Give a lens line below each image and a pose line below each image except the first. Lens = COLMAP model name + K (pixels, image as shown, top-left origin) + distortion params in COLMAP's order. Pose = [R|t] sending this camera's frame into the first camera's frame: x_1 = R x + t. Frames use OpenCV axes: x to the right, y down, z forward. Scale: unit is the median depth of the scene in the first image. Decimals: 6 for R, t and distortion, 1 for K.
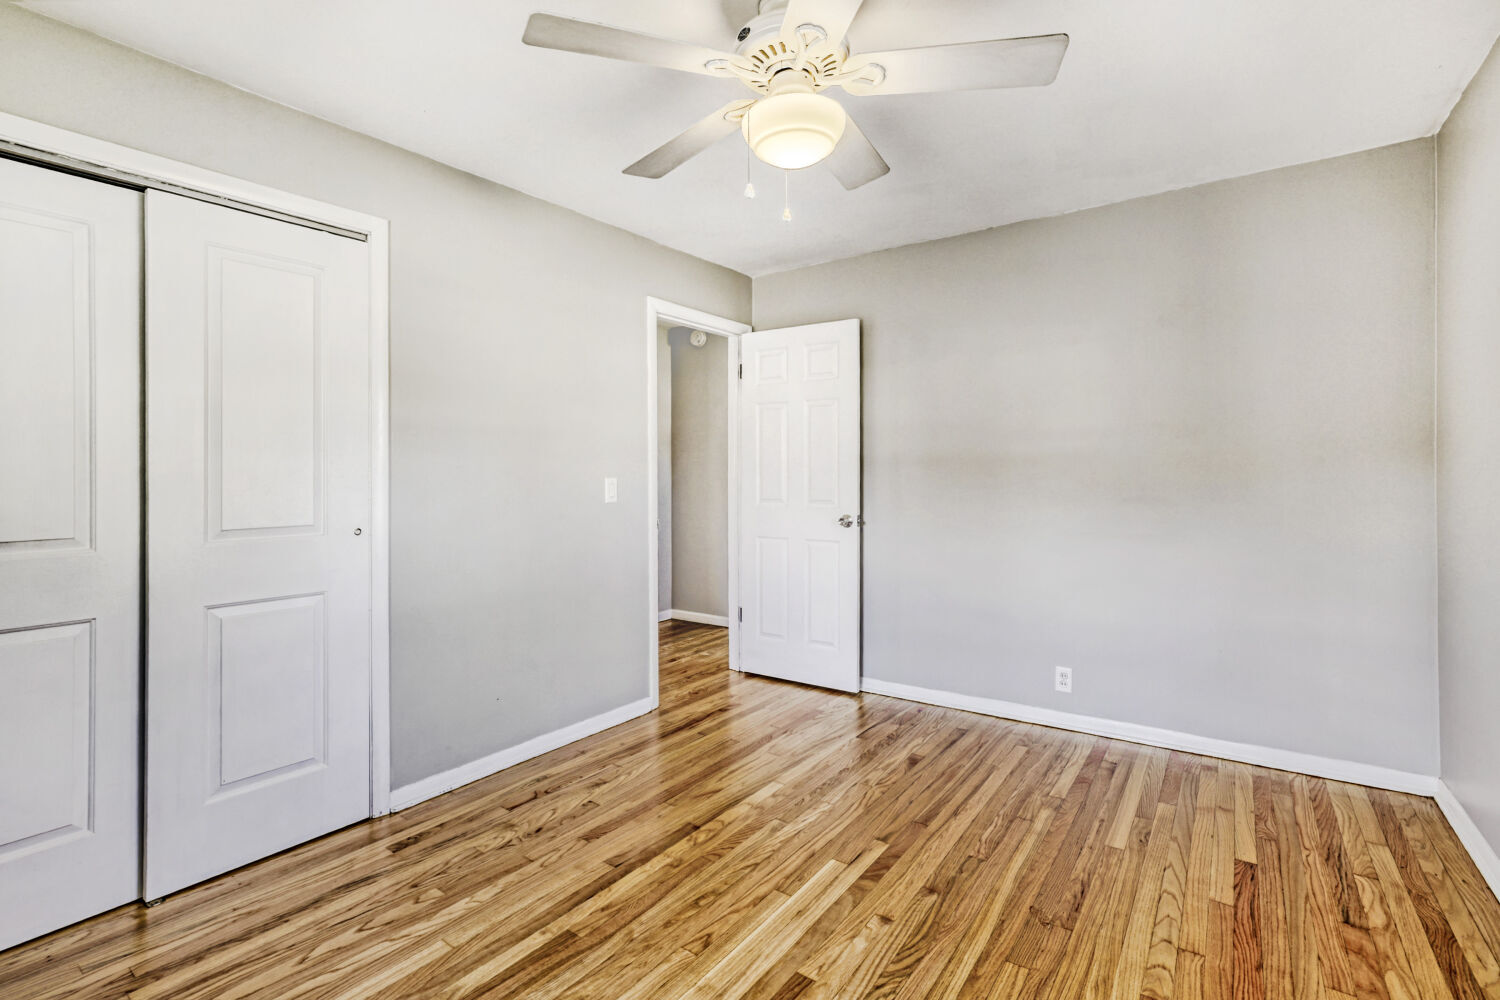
lens RADIAL K [[652.6, 0, 748.3], [0, 652.6, 490.0], [0, 0, 1]] dist [-0.030921, -0.000162]
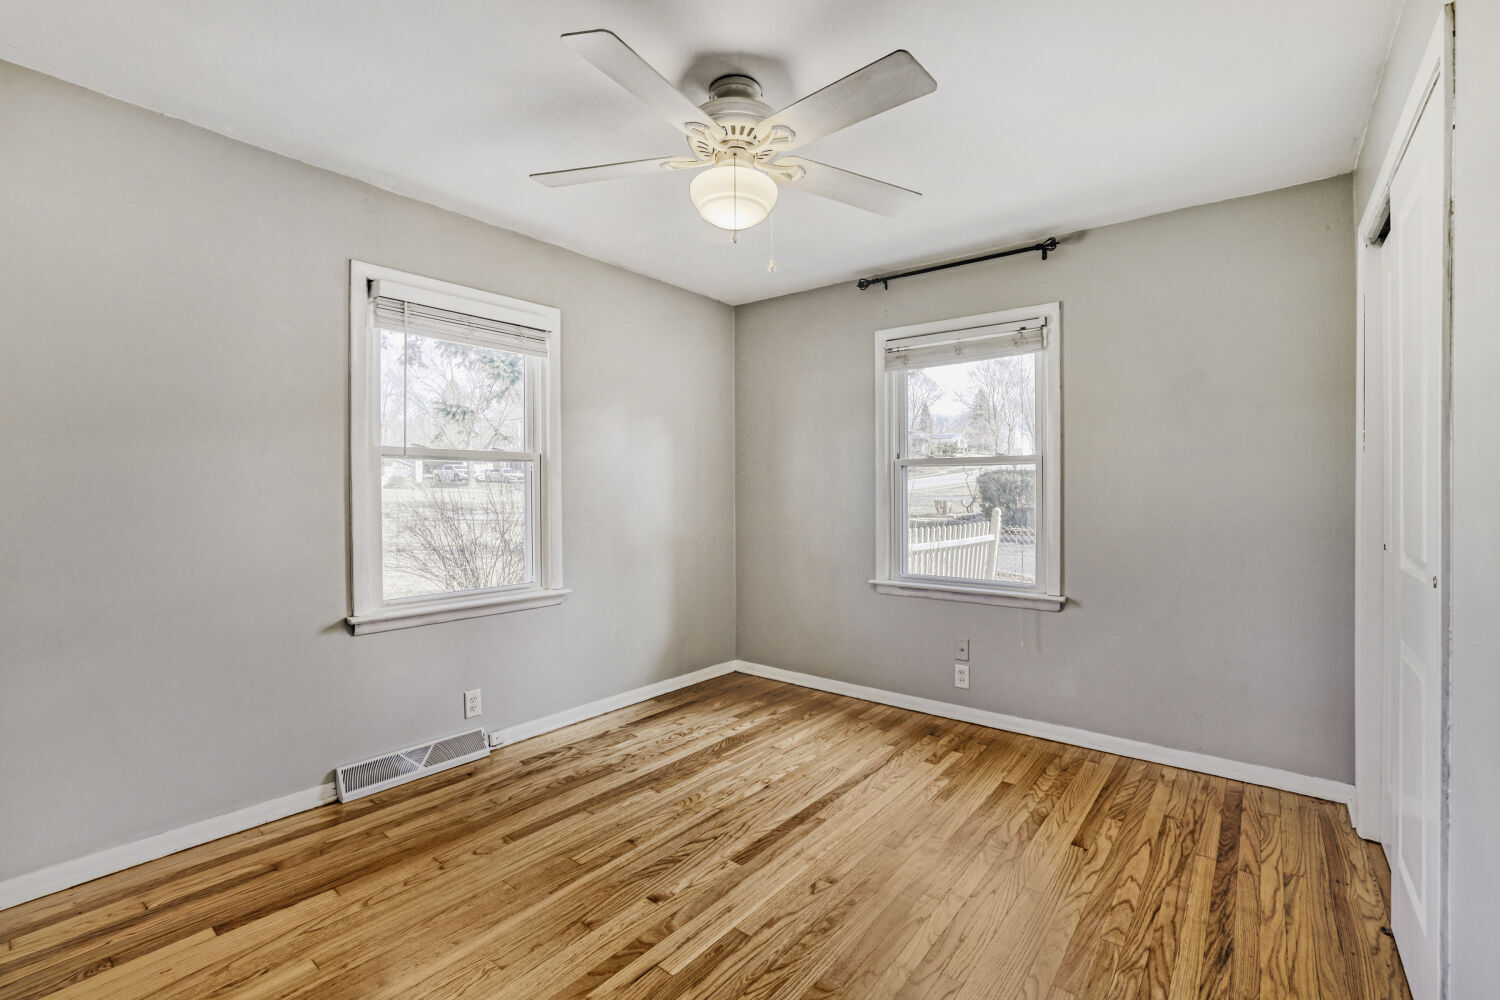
lens RADIAL K [[652.6, 0, 748.3], [0, 652.6, 490.0], [0, 0, 1]] dist [-0.030921, -0.000162]
pose [[-0.999173, 0.003317, 0.040516, 0.004126], [0.003907, 0.999887, 0.014486, -0.043641], [-0.040463, 0.014632, -0.999074, 2.007770]]
